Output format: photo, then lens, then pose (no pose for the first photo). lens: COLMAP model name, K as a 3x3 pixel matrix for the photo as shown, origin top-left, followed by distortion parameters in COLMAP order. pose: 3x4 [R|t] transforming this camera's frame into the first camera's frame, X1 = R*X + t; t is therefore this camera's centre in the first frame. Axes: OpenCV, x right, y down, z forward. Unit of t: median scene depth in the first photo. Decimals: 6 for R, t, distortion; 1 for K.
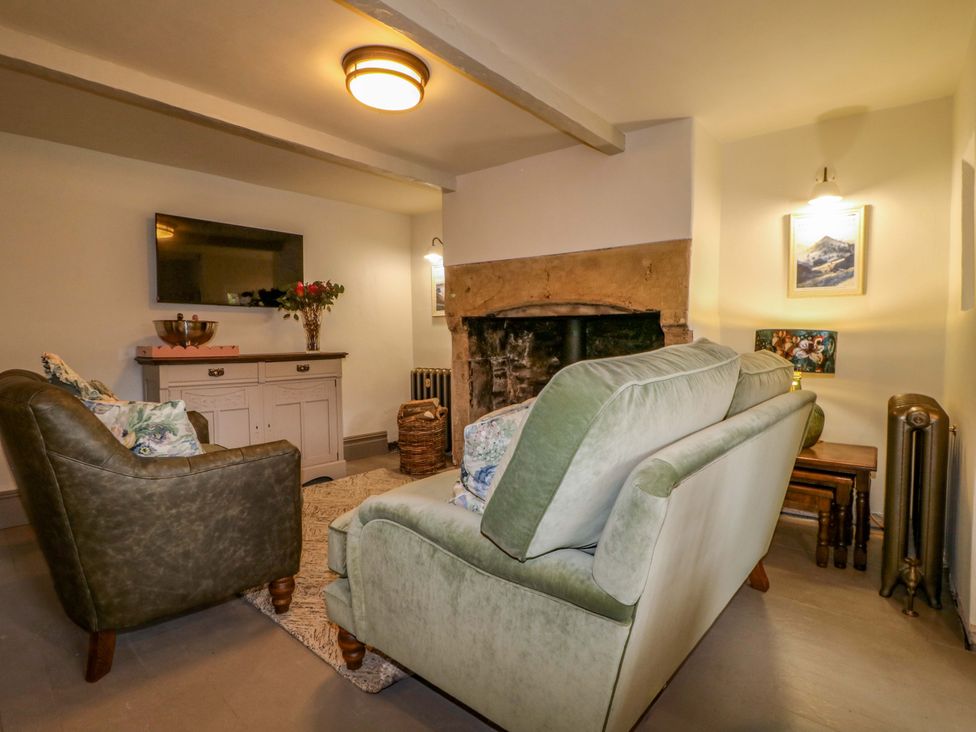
lens RADIAL K [[502.3, 0, 484.7], [0, 502.3, 358.6], [0, 0, 1]] dist [-0.005732, -0.011671]
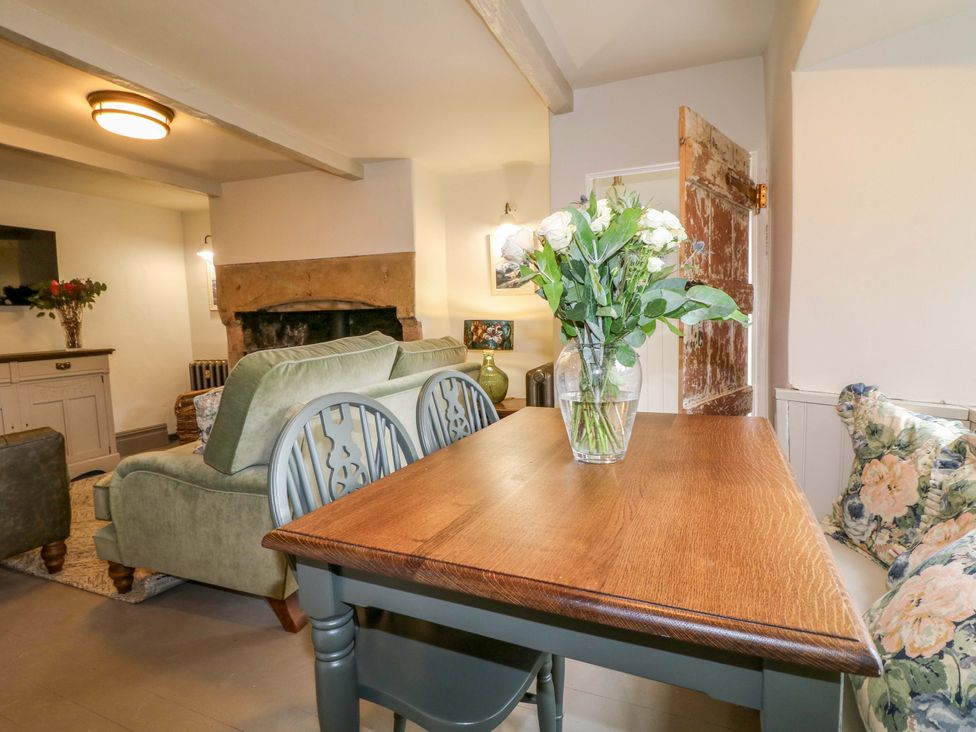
lens RADIAL K [[502.3, 0, 484.7], [0, 502.3, 358.6], [0, 0, 1]] dist [-0.005732, -0.011671]
pose [[0.937366, -0.047516, 0.345089, 0.109205], [0.037288, 0.998648, 0.036221, -0.000494], [-0.346343, -0.021085, 0.937871, -0.286995]]
